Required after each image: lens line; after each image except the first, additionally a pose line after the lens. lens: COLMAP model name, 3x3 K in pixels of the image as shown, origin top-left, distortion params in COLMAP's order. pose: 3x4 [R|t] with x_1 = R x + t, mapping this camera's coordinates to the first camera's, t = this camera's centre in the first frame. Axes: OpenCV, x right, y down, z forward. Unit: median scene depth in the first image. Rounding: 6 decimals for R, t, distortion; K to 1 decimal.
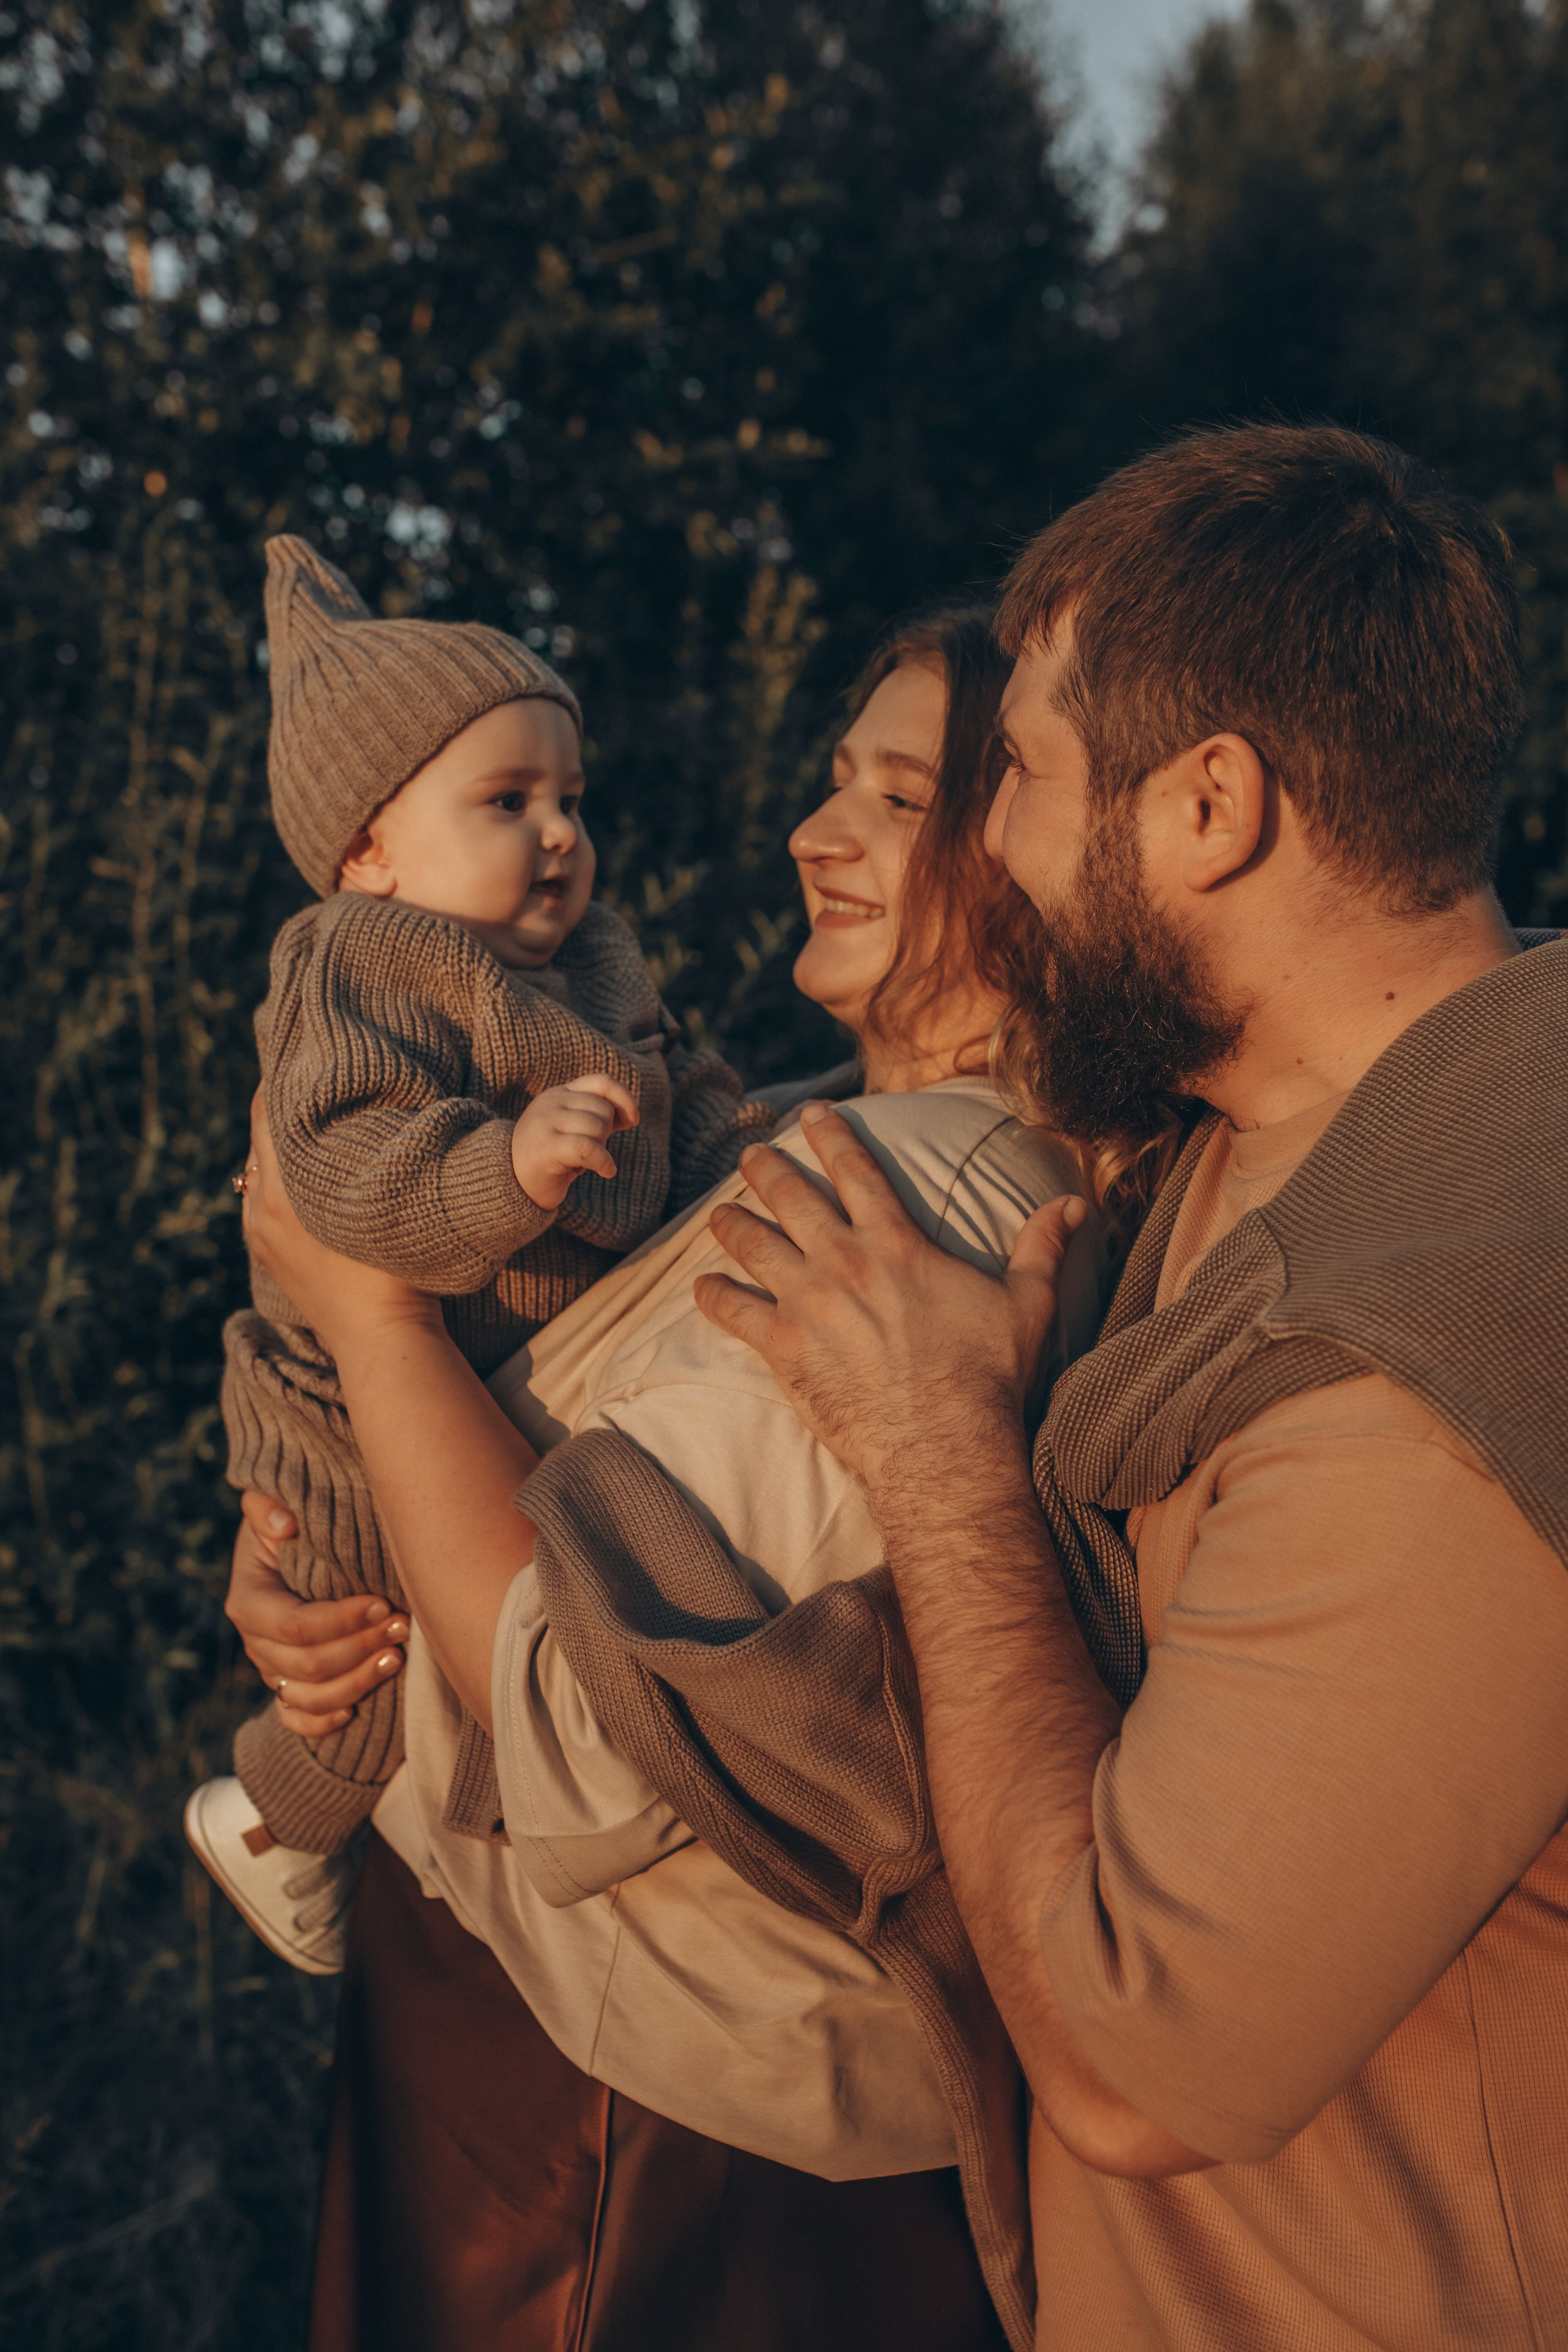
lens RADIAL K [[2296.3, 0, 784.0], [0, 2296.3, 1176.0], [0, 0, 1]] dist [-0.014129, 0.007135]
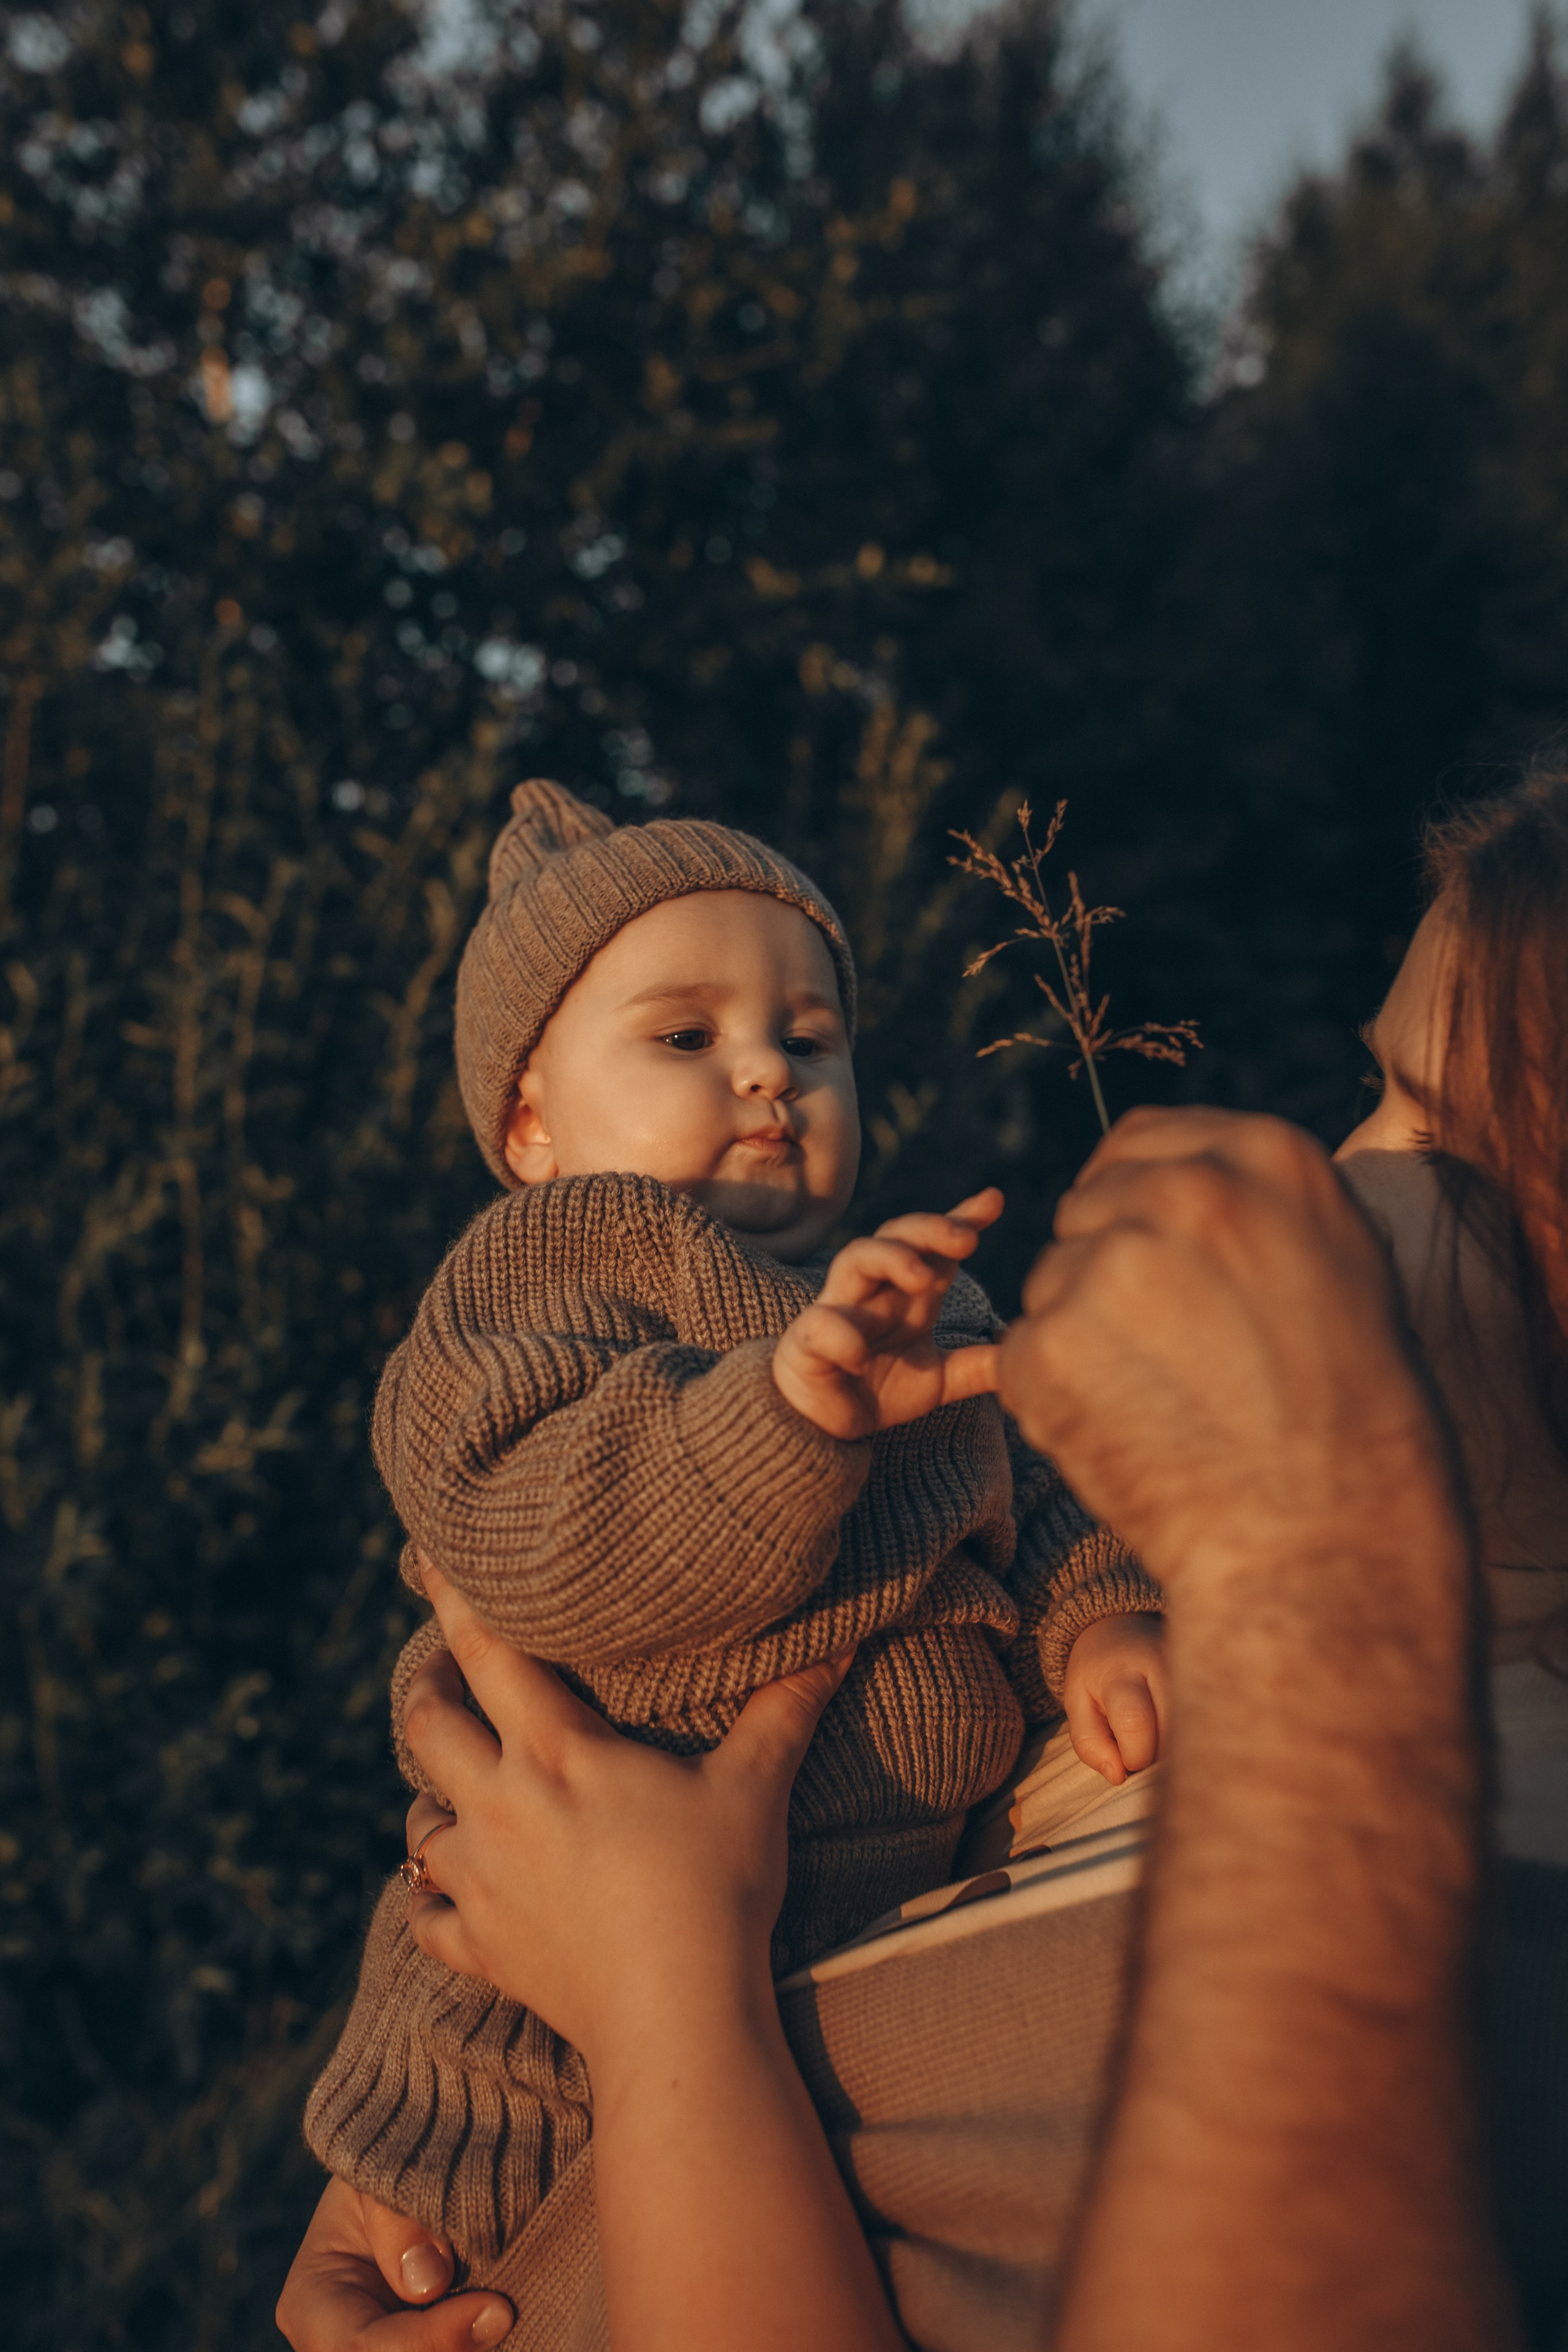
lens RADIAL K [[2311.3, 0, 784.0], [0, 2311.3, 1176.0], [0, 0, 1]] dist [-0.007059, -0.037126]
pose [[0.999396, 0.005102, -0.034375, -0.025629], [-0.007366, 0.997787, -0.066078, -0.023891], [0.033962, 0.066291, 0.997222, 0.138957]]
